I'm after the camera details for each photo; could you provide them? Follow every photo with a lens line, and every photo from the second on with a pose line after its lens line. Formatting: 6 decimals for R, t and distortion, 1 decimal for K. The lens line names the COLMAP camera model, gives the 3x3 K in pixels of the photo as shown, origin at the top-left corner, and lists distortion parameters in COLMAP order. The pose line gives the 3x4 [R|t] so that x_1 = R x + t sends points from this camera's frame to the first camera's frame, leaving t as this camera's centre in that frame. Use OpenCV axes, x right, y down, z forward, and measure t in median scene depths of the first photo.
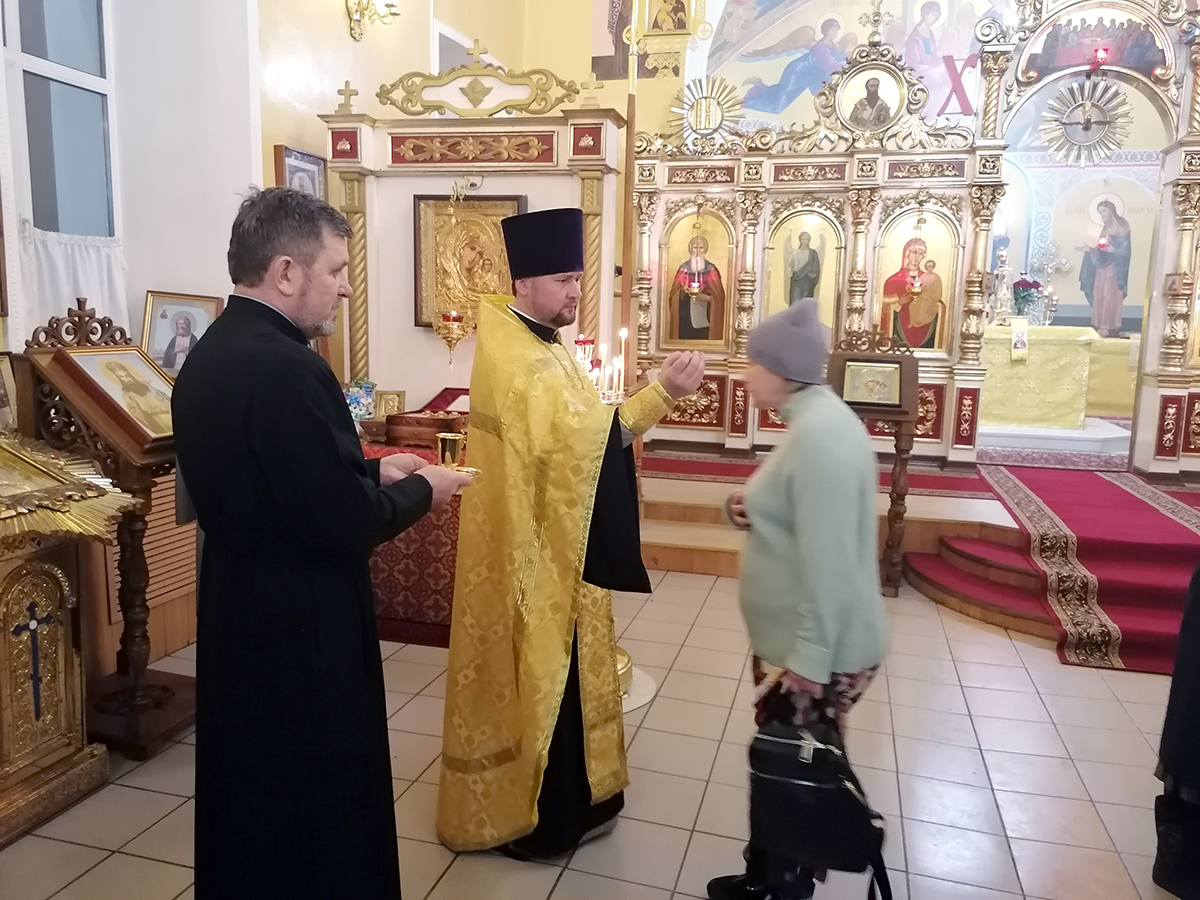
lens RADIAL K [[902.7, 0, 600.0], [0, 902.7, 450.0], [0, 0, 1]] dist [0.099124, -0.130782]
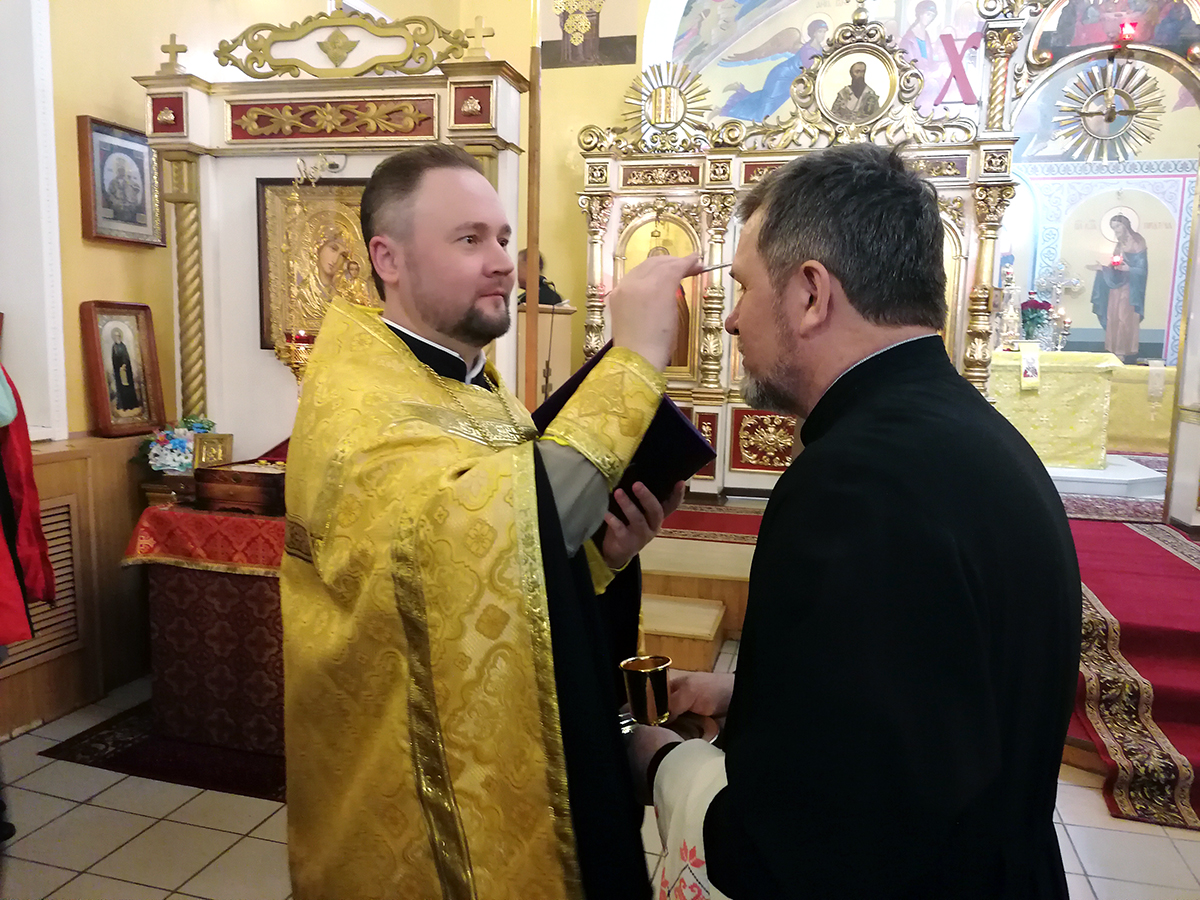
lens RADIAL K [[904.4, 0, 600.0], [0, 904.4, 450.0], [0, 0, 1]] dist [0.085048, -0.100932]
pose [[0.999999, 0.001315, 0.000214, 0.061710], [-0.001308, 0.999627, -0.027273, -0.021920], [-0.000250, 0.027272, 0.999628, 0.167784]]
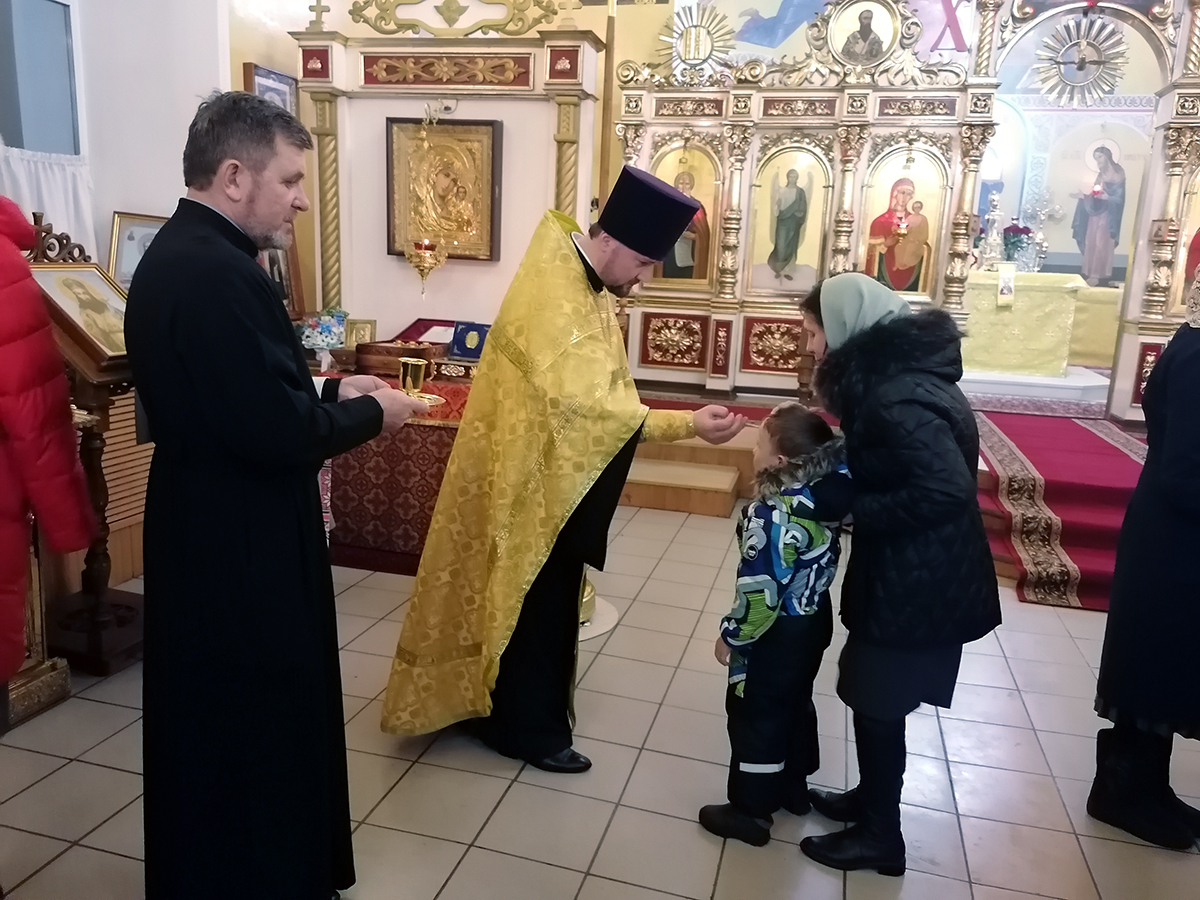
lens RADIAL K [[906.0, 0, 600.0], [0, 906.0, 450.0], [0, 0, 1]] dist [0.090244, -0.118748]
pose [[0.999773, 0.019058, 0.009524, 0.015434], [-0.019599, 0.997983, 0.060375, 0.007987], [-0.008354, -0.060548, 0.998130, -0.001546]]
